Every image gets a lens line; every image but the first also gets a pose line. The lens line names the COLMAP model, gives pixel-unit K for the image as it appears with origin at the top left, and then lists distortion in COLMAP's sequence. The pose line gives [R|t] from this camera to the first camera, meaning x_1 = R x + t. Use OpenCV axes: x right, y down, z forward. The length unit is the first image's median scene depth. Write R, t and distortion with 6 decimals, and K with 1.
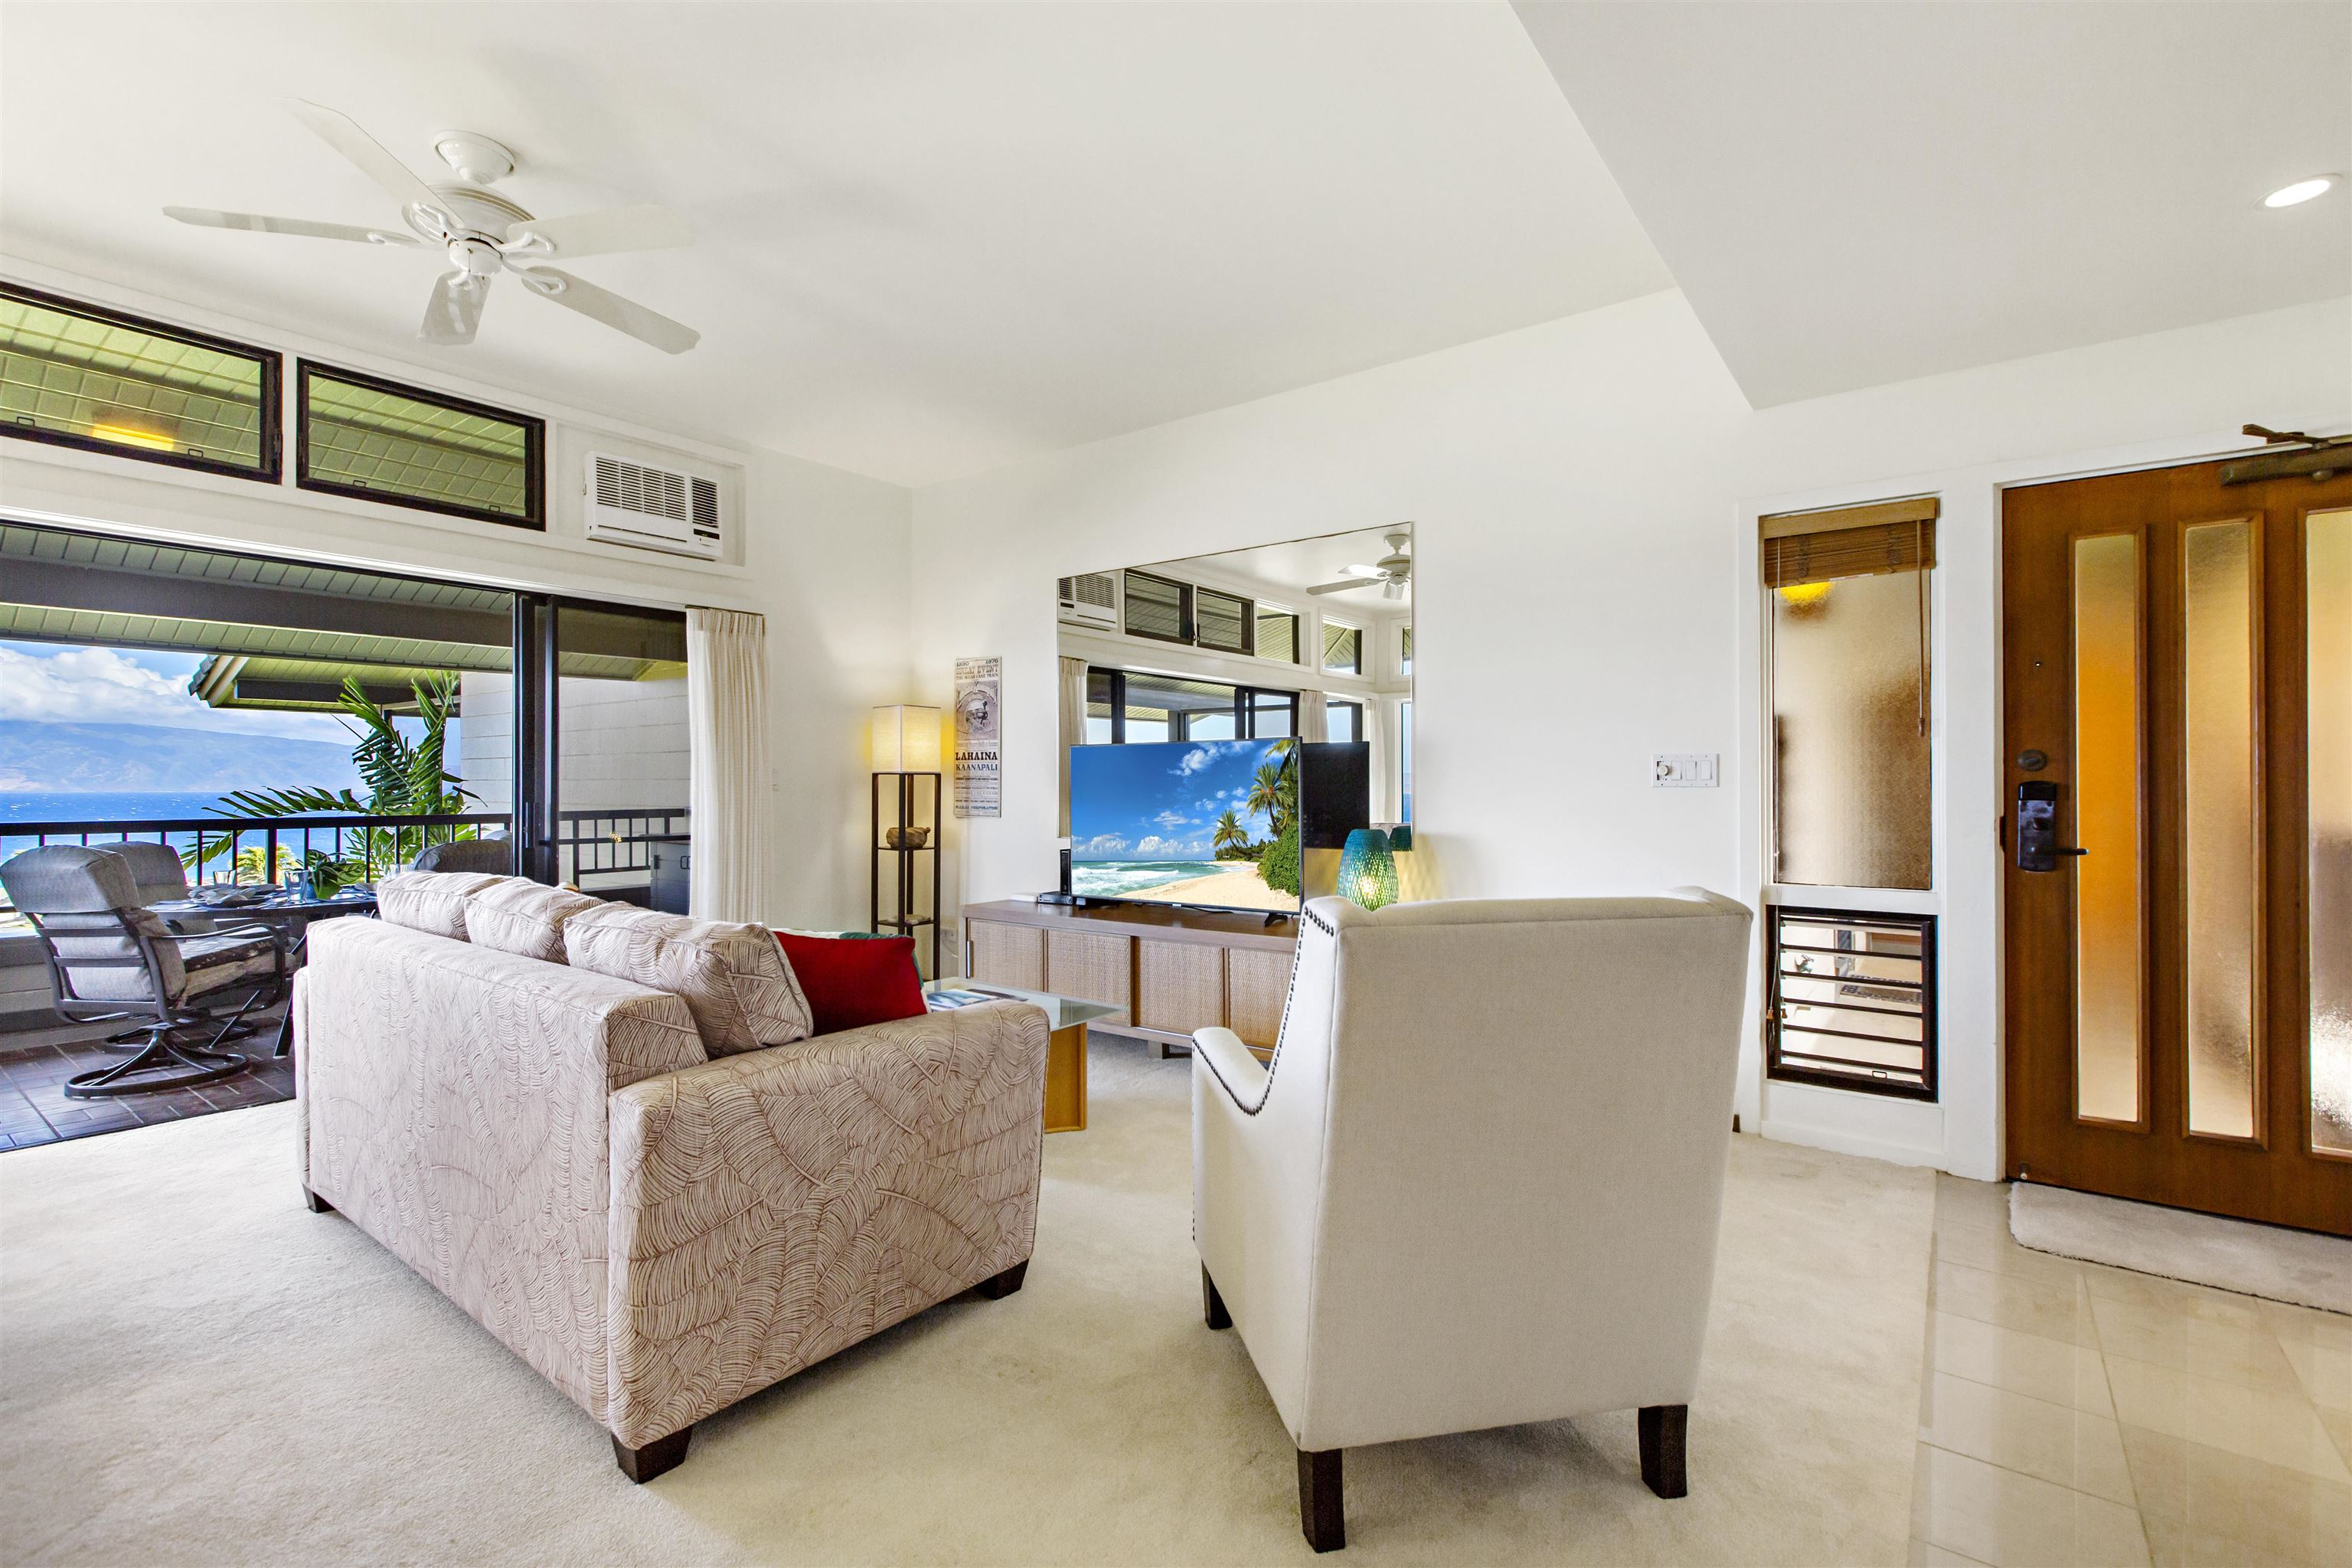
lens RADIAL K [[1055.2, 0, 1179.3], [0, 1055.2, 768.6], [0, 0, 1]] dist [-0.001310, -0.000288]
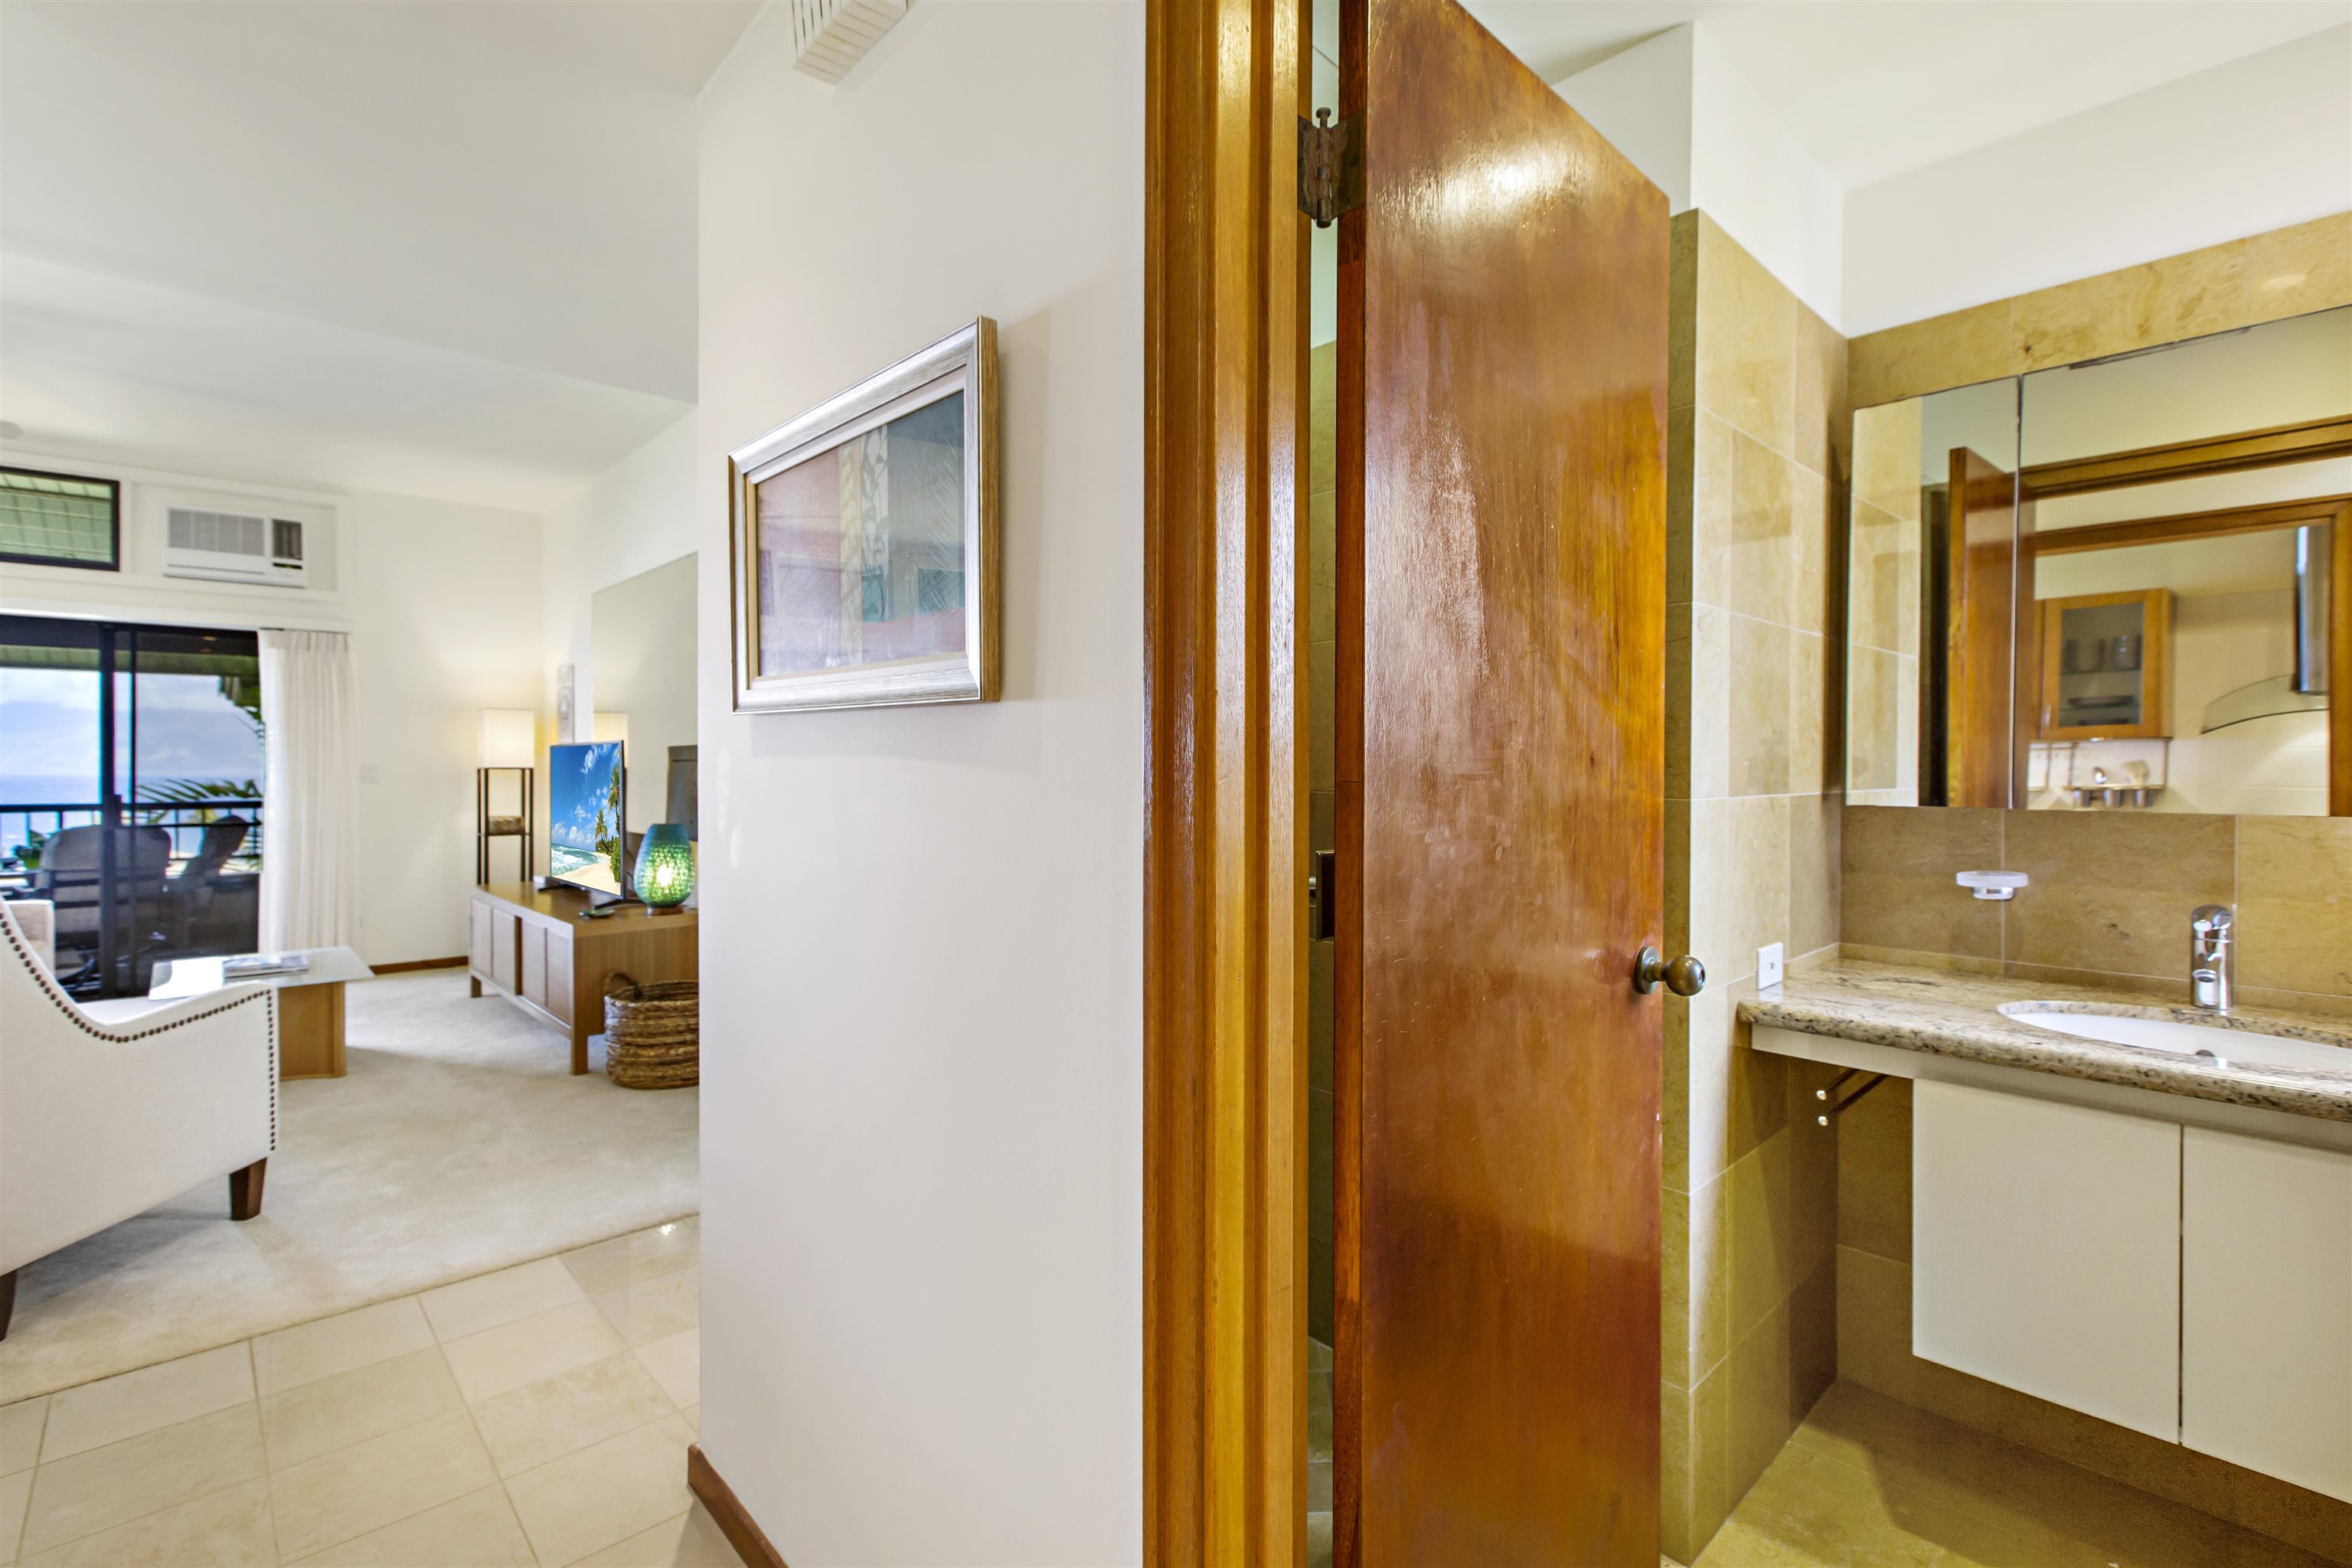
lens RADIAL K [[1055.2, 0, 1179.3], [0, 1055.2, 768.6], [0, 0, 1]] dist [-0.001310, -0.000288]
pose [[0.985167, 0.001304, -0.171591, 0.745158], [0.001160, 0.999898, 0.014256, -0.012487], [0.171592, -0.014243, 0.985065, 0.009127]]
